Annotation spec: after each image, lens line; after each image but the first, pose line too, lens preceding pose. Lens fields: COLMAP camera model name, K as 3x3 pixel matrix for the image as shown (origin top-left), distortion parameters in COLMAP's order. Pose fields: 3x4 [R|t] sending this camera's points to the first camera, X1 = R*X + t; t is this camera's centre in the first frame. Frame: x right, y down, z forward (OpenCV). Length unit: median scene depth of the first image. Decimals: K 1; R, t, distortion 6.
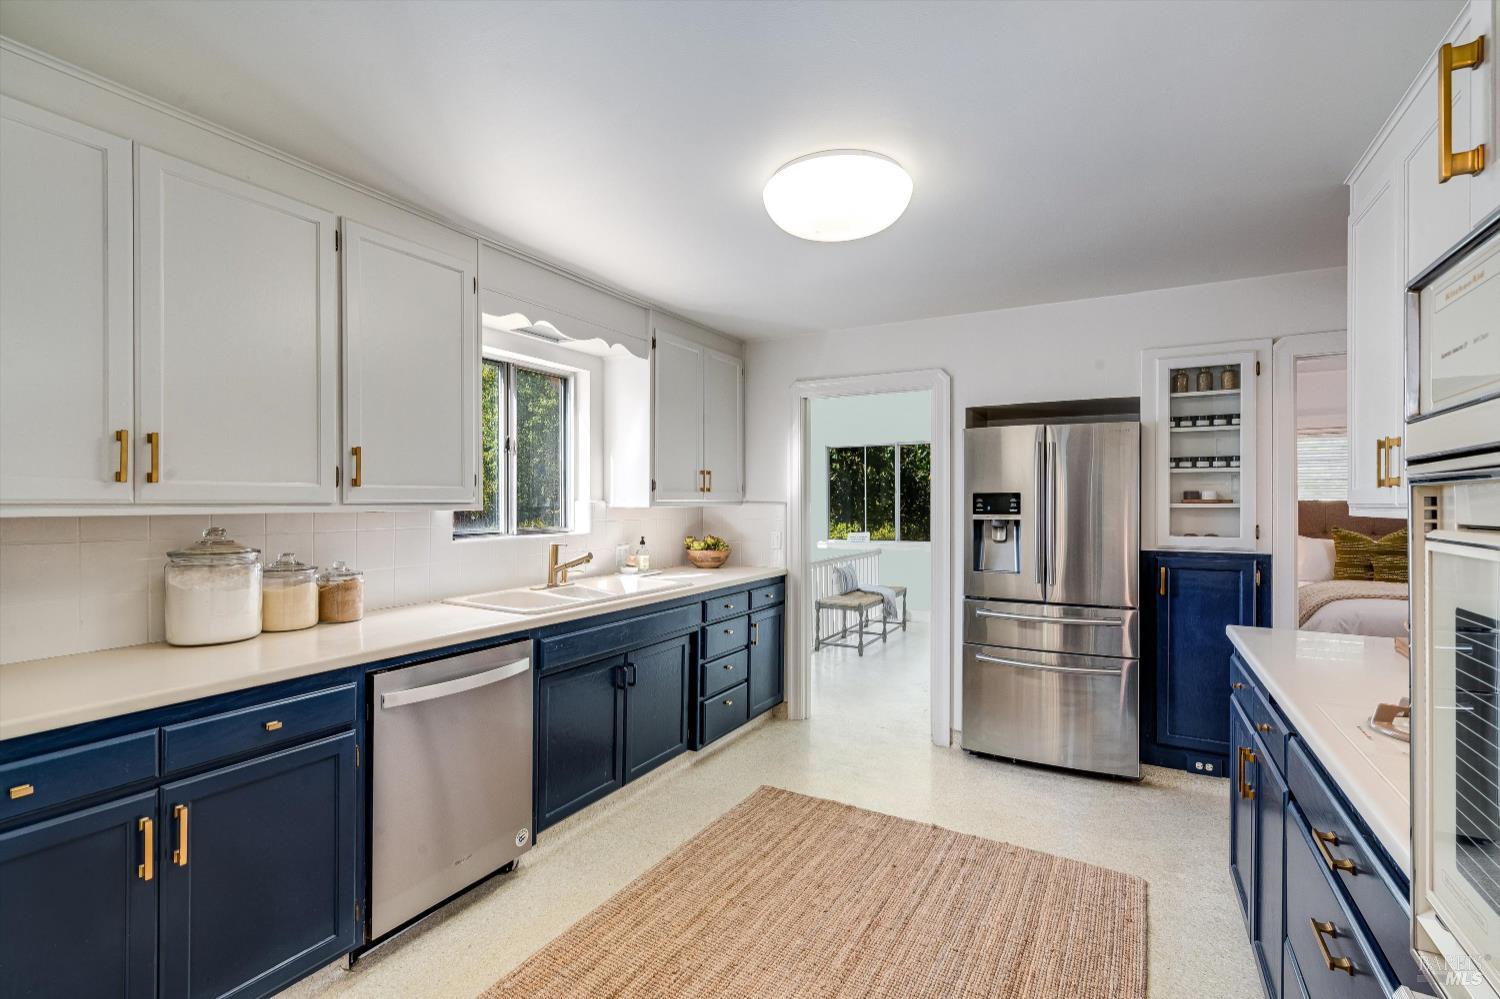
lens RADIAL K [[676.3, 0, 747.7], [0, 676.3, 498.9], [0, 0, 1]] dist [-0.019196, 0.000188]
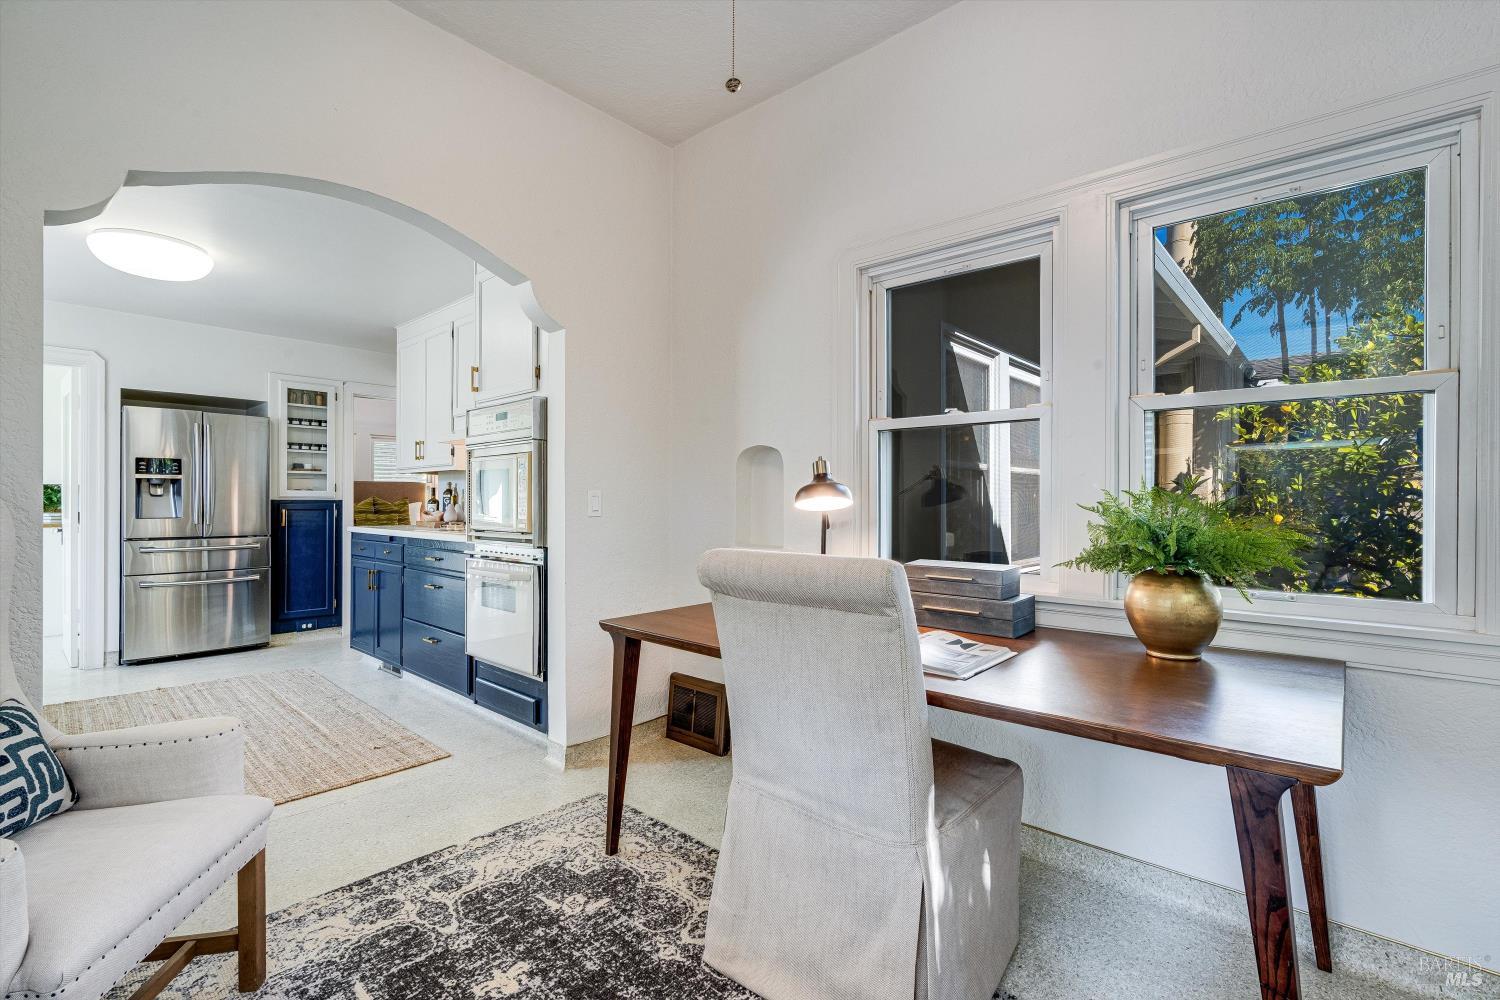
lens RADIAL K [[676.3, 0, 747.8], [0, 676.3, 500.5], [0, 0, 1]] dist [-0.019196, 0.000188]
pose [[0.215330, 0.003801, 0.976534, -0.728757], [-0.009481, 0.999953, -0.001801, 0.073227], [-0.976495, -0.008870, 0.215356, -0.451027]]
